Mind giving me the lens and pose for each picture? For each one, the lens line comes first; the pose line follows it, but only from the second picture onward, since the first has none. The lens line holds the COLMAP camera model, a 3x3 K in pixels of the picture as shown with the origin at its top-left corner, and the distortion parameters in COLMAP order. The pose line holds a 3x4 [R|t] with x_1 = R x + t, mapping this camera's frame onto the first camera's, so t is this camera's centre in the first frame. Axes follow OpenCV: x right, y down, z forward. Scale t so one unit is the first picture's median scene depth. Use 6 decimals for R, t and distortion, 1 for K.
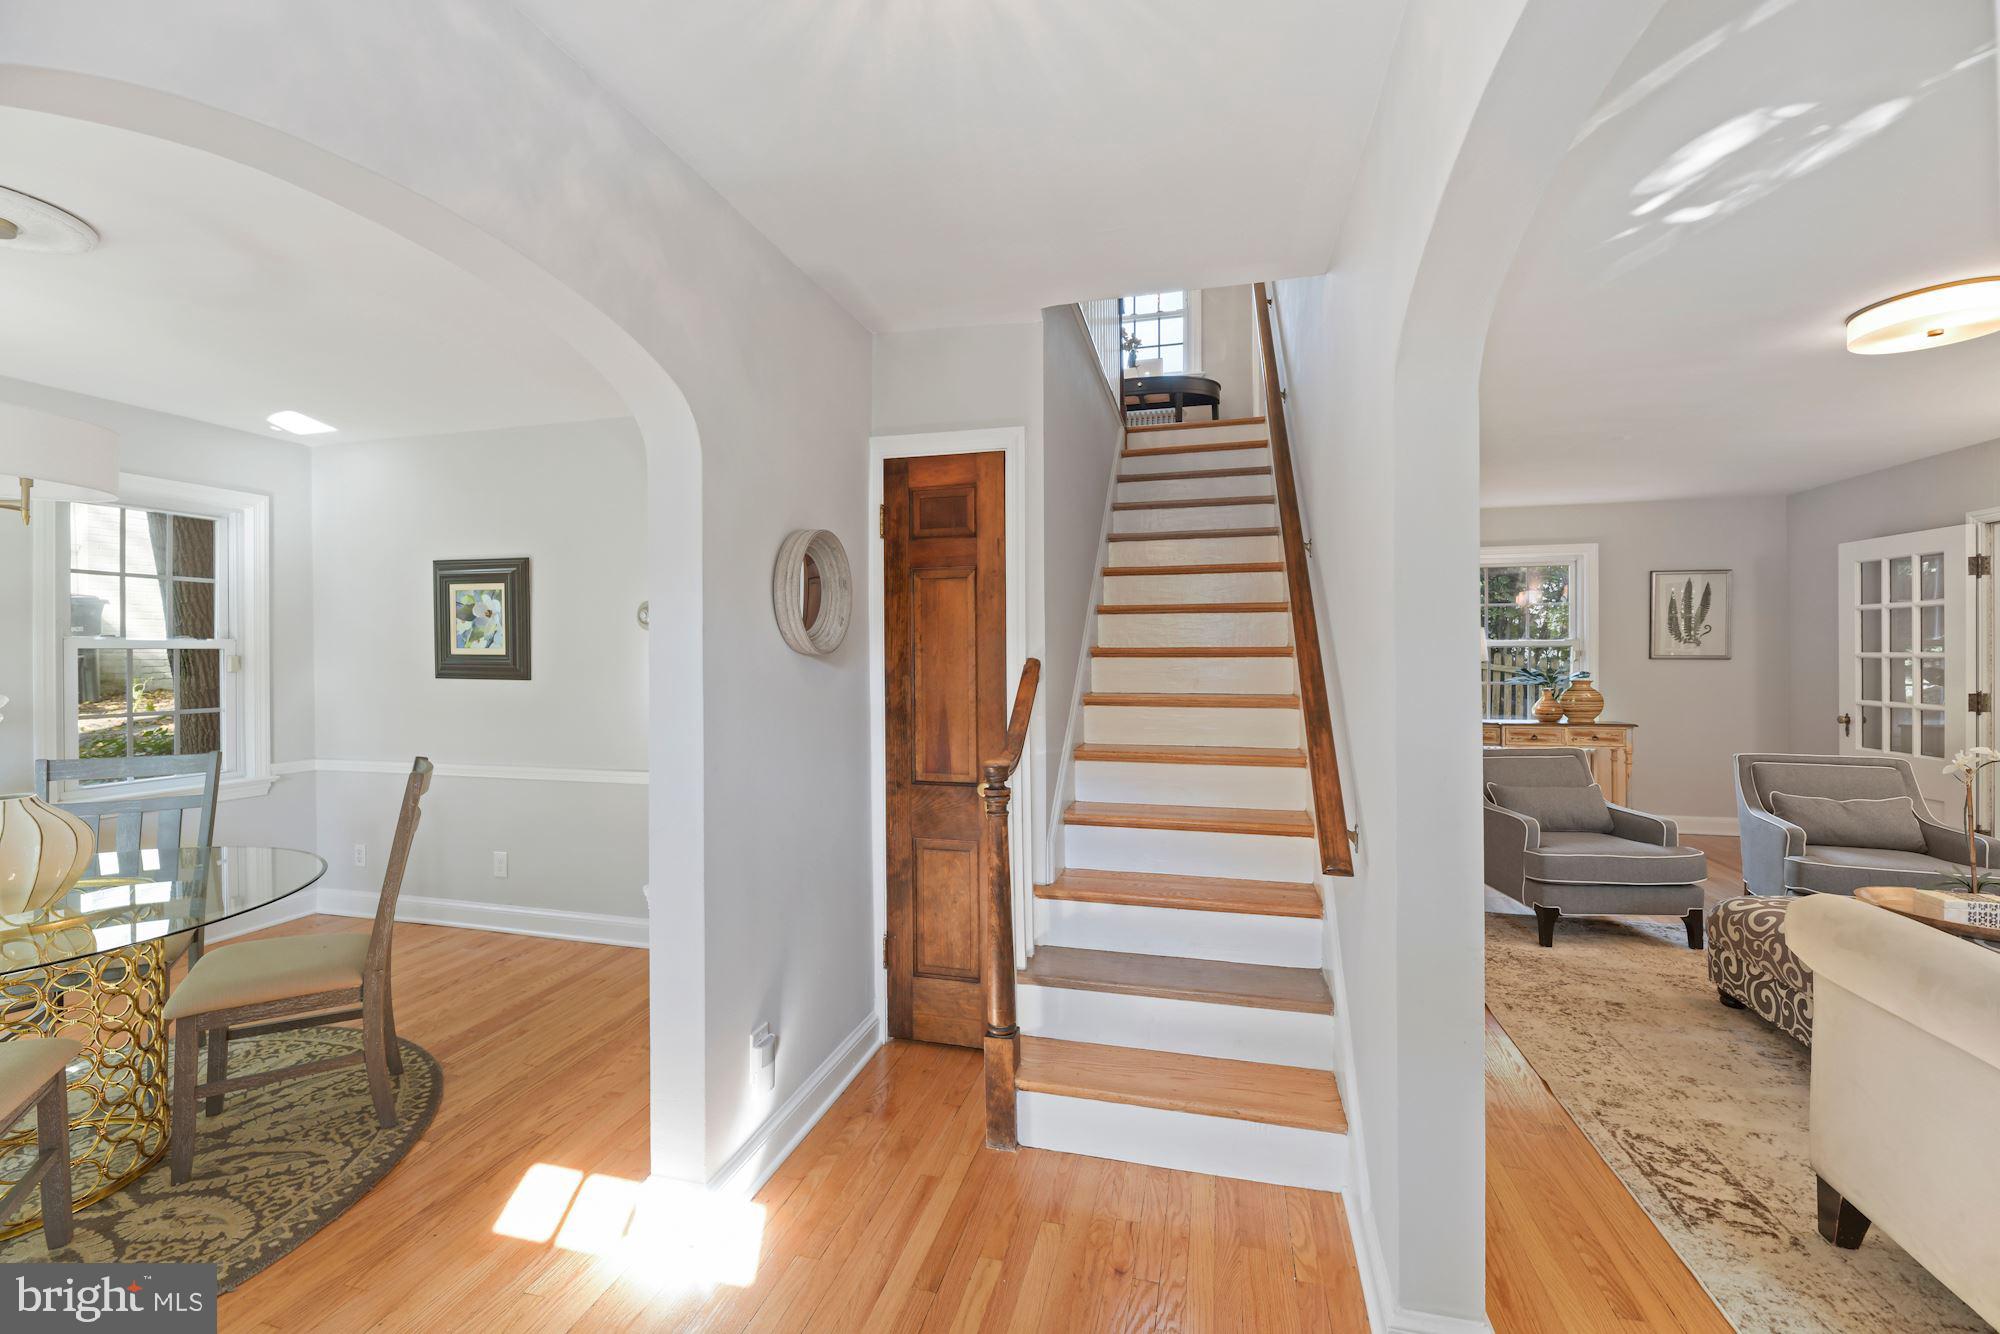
lens RADIAL K [[809.1, 0, 997.8], [0, 809.1, 657.8], [0, 0, 1]] dist [-0.000783, -0.005283]
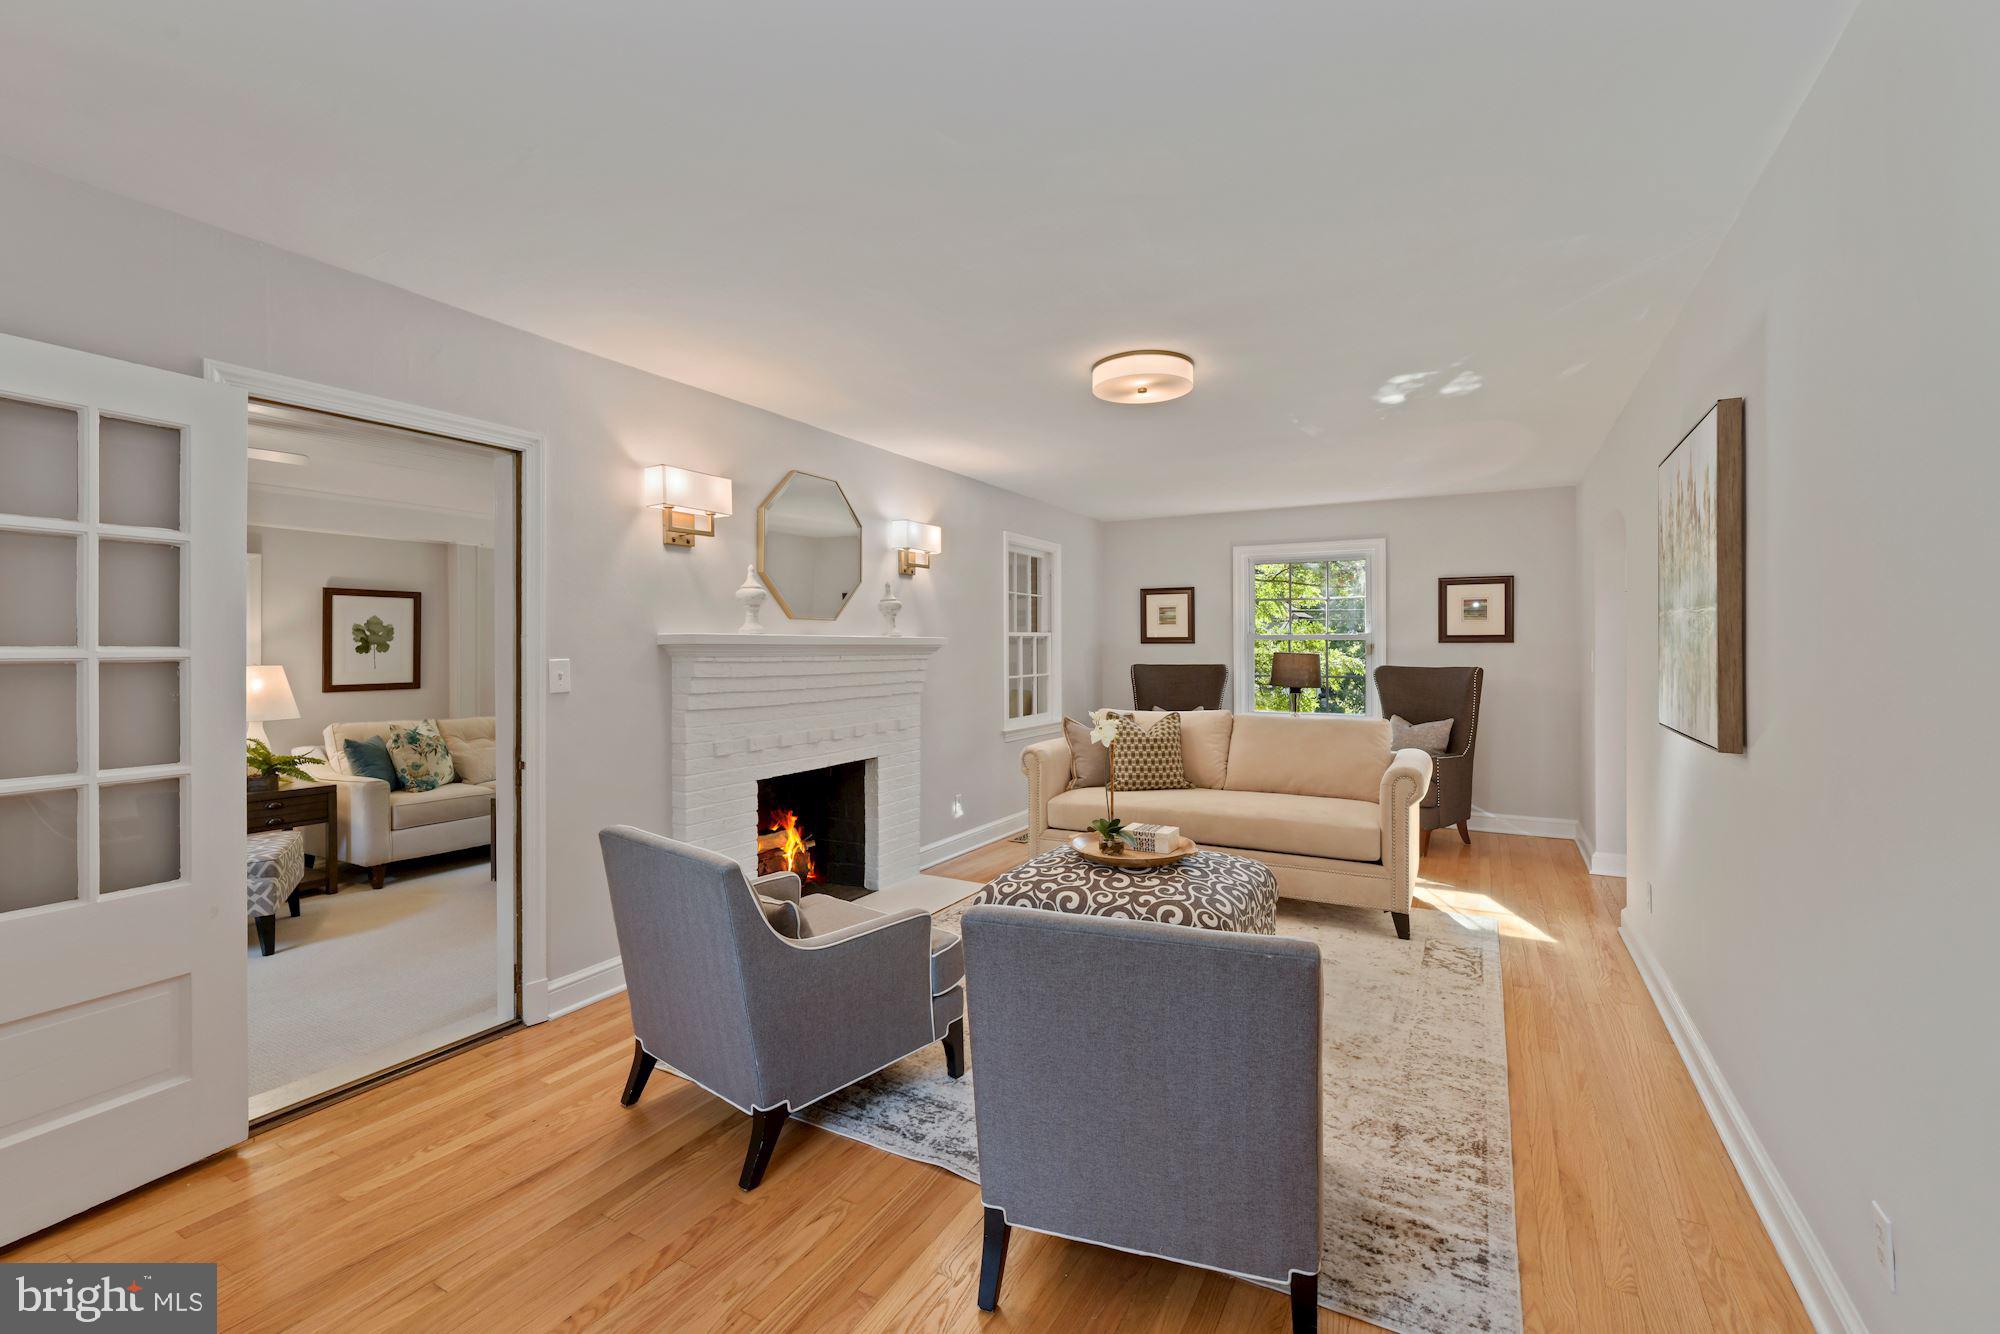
lens RADIAL K [[824.8, 0, 992.3], [0, 824.8, 664.5], [0, 0, 1]] dist [0.000705, -0.000135]
pose [[-0.965594, 0.004897, 0.260009, 1.358561], [0.007764, 0.999920, 0.010001, 0.002905], [-0.259940, 0.011676, -0.965554, 2.951105]]
